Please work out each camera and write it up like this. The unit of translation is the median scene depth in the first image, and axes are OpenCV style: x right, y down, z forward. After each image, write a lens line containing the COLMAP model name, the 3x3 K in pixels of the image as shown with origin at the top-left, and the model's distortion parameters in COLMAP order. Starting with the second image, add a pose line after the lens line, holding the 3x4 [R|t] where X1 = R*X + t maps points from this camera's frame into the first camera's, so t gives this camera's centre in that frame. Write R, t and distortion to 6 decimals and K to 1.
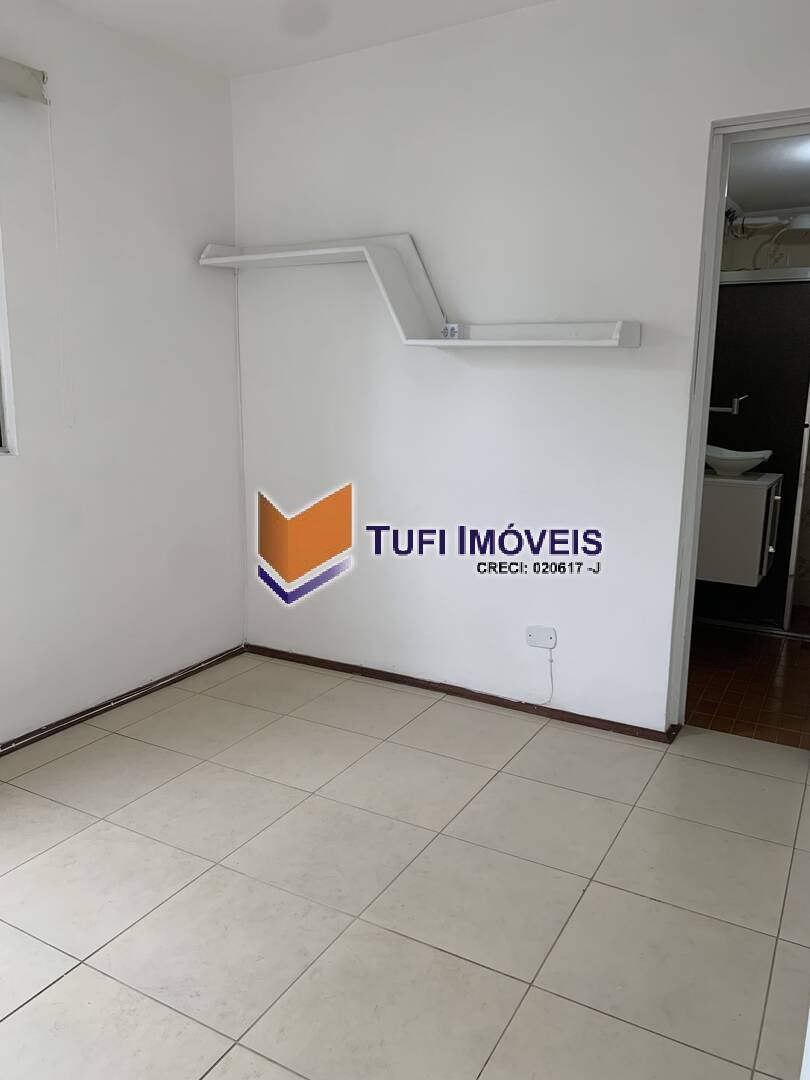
lens RADIAL K [[828.9, 0, 402.7], [0, 828.9, 528.6], [0, 0, 1]] dist [0.042033, -0.018629]
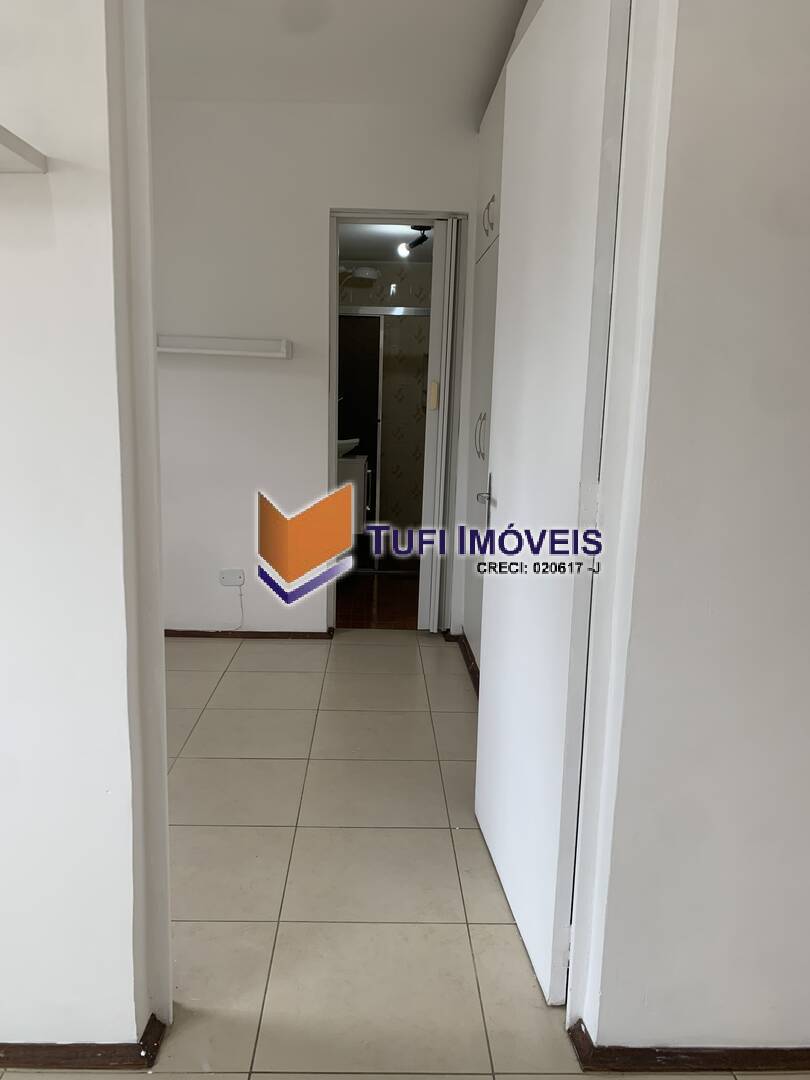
lens RADIAL K [[828.9, 0, 400.4], [0, 828.9, 545.3], [0, 0, 1]] dist [0.042033, -0.018629]
pose [[0.858069, -0.082918, 0.506796, -0.264389], [0.081325, 0.996366, 0.025324, 0.067176], [-0.507054, 0.019485, 0.861694, -0.264147]]
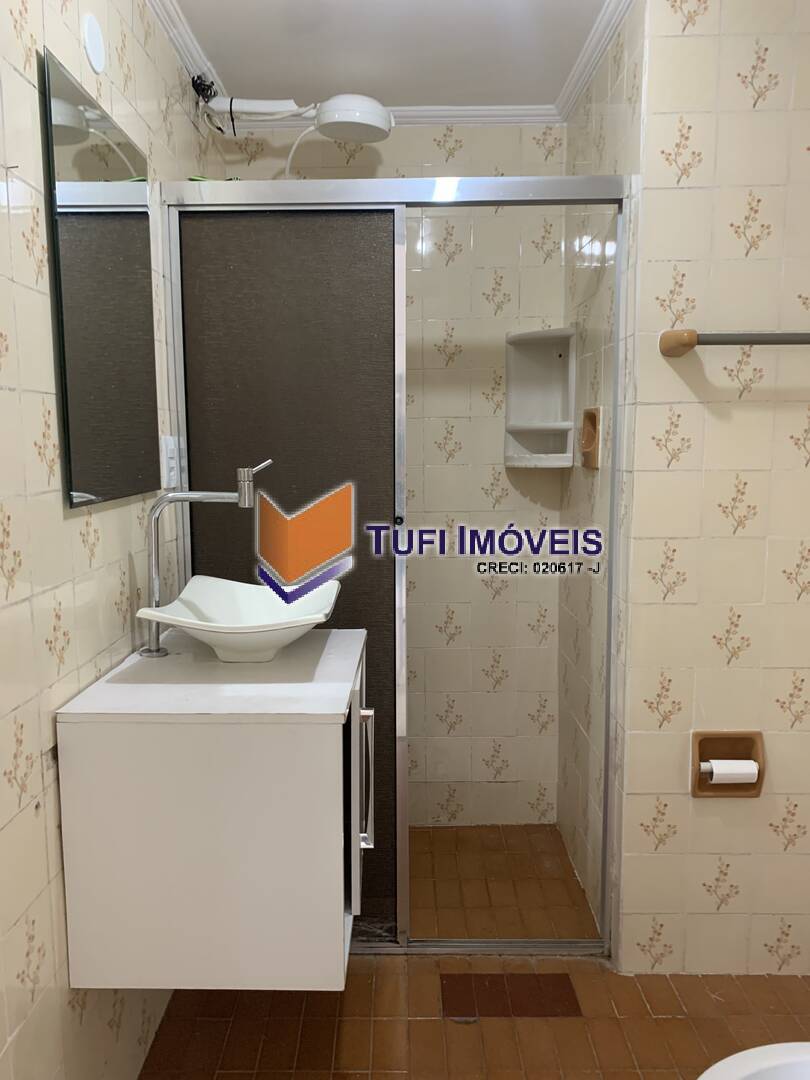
lens RADIAL K [[828.9, 0, 404.8], [0, 828.9, 539.0], [0, 0, 1]] dist [0.042033, -0.018629]
pose [[0.870127, -0.076079, 0.486920, 0.333872], [0.107341, 0.993549, -0.036581, -0.122998], [-0.480996, 0.084097, 0.872680, 0.767608]]
